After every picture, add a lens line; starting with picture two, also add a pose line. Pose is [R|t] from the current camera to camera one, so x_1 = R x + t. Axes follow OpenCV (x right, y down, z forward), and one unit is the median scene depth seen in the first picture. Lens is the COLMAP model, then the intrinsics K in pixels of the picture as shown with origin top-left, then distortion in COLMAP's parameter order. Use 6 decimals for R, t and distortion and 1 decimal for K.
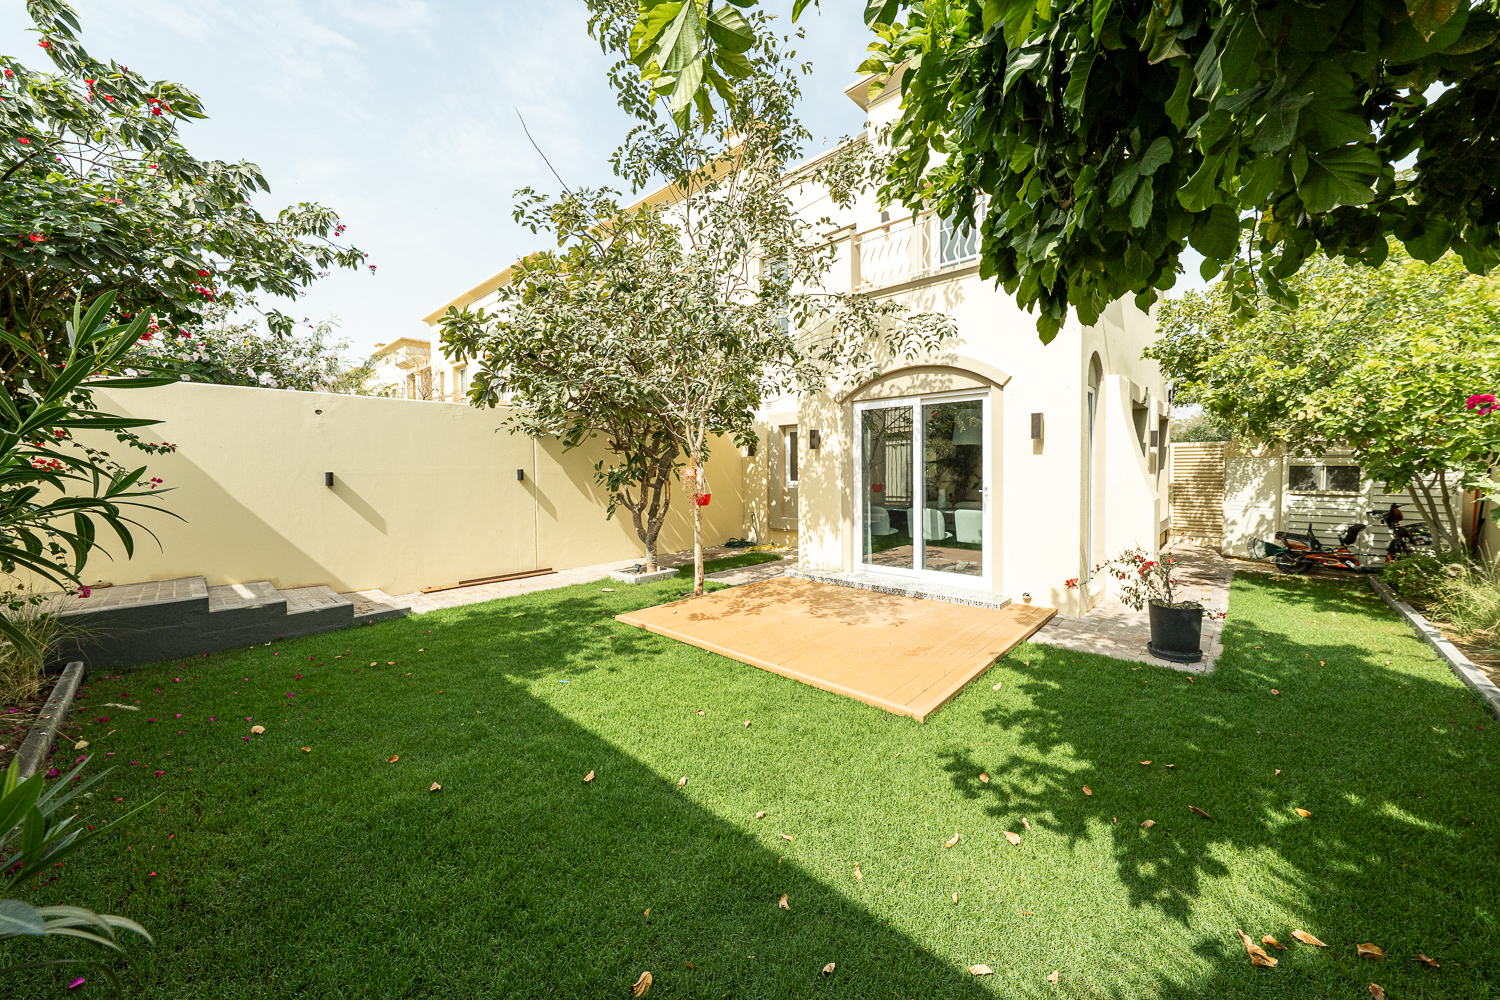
lens RADIAL K [[550.1, 0, 743.1], [0, 550.1, 494.6], [0, 0, 1]] dist [0.002692, 0.000130]
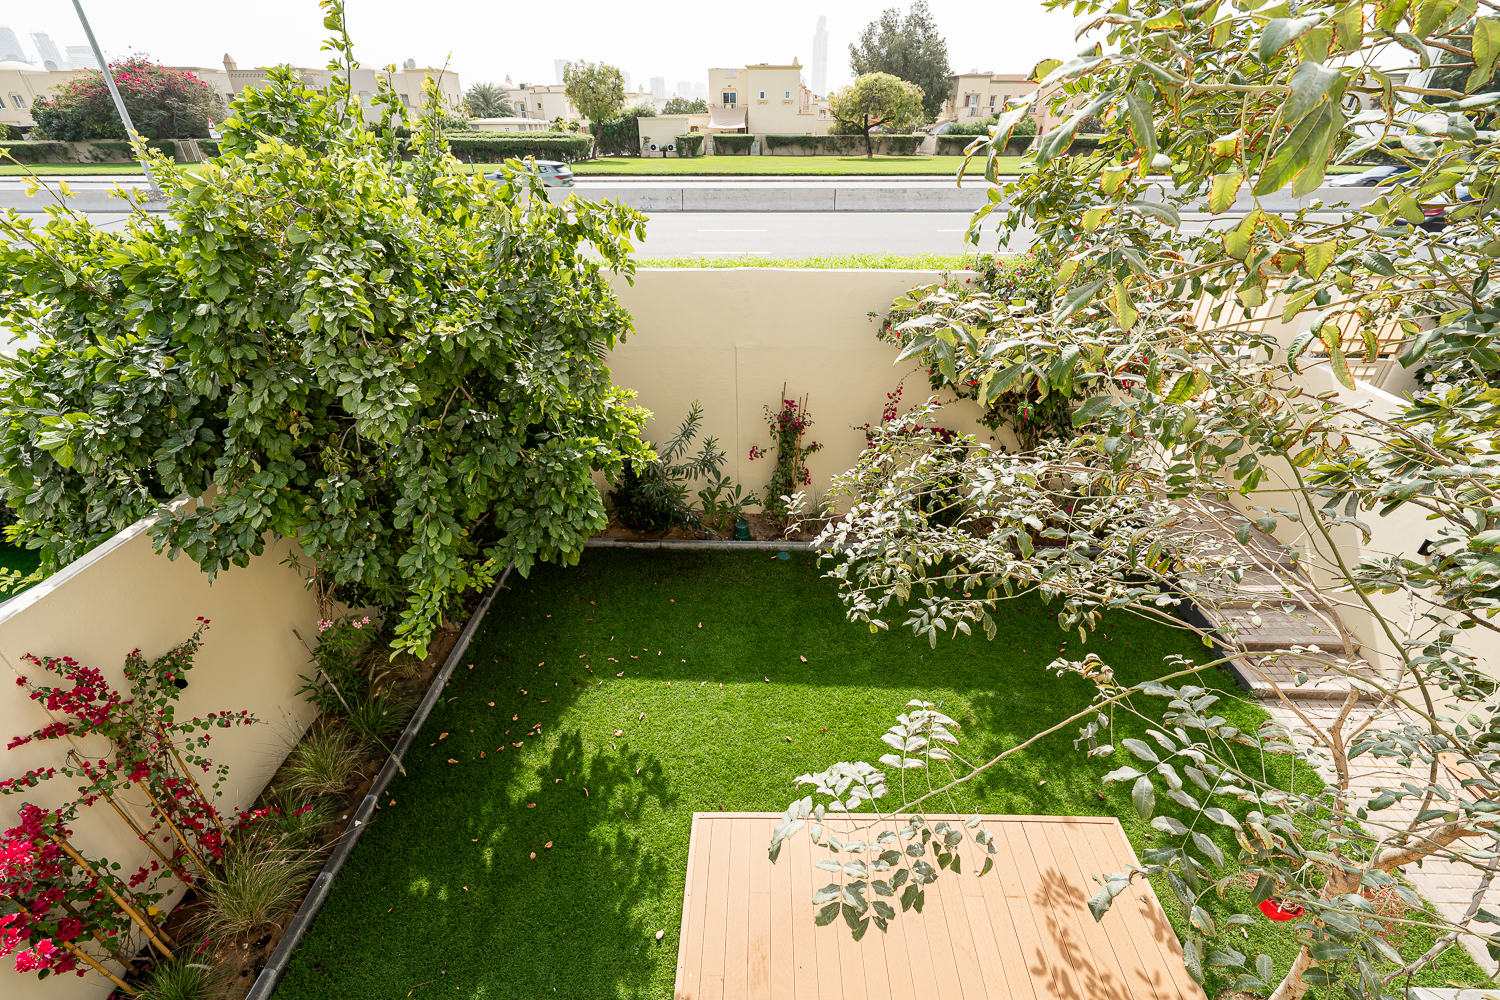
lens RADIAL K [[639.9, 0, 753.2], [0, 639.9, 491.2], [0, 0, 1]] dist [0.018321, 0.000019]
pose [[-0.726710, 0.355036, -0.588083, 0.833909], [-0.030122, 0.838793, 0.543617, -1.039993], [0.686283, 0.412766, -0.598865, 1.627848]]
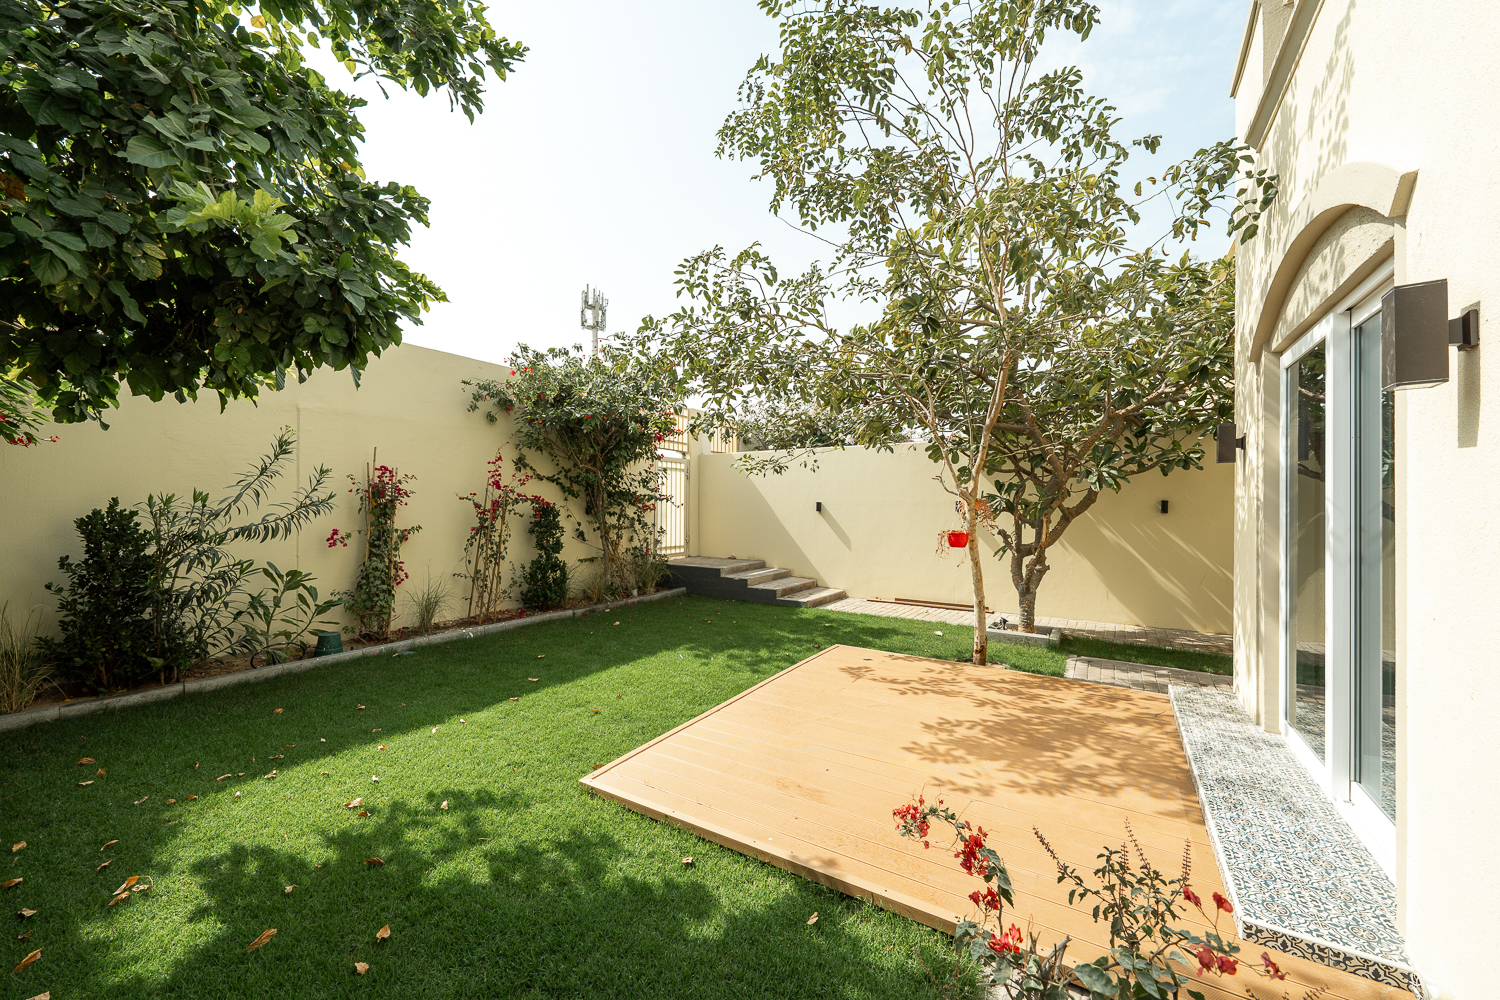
lens RADIAL K [[550.1, 0, 743.1], [0, 550.1, 494.6], [0, 0, 1]] dist [0.002692, 0.000130]
pose [[0.179828, -0.005099, -0.983685, 1.198731], [-0.059605, 0.998093, -0.016070, -0.046153], [0.981891, 0.061523, 0.179181, 1.039492]]
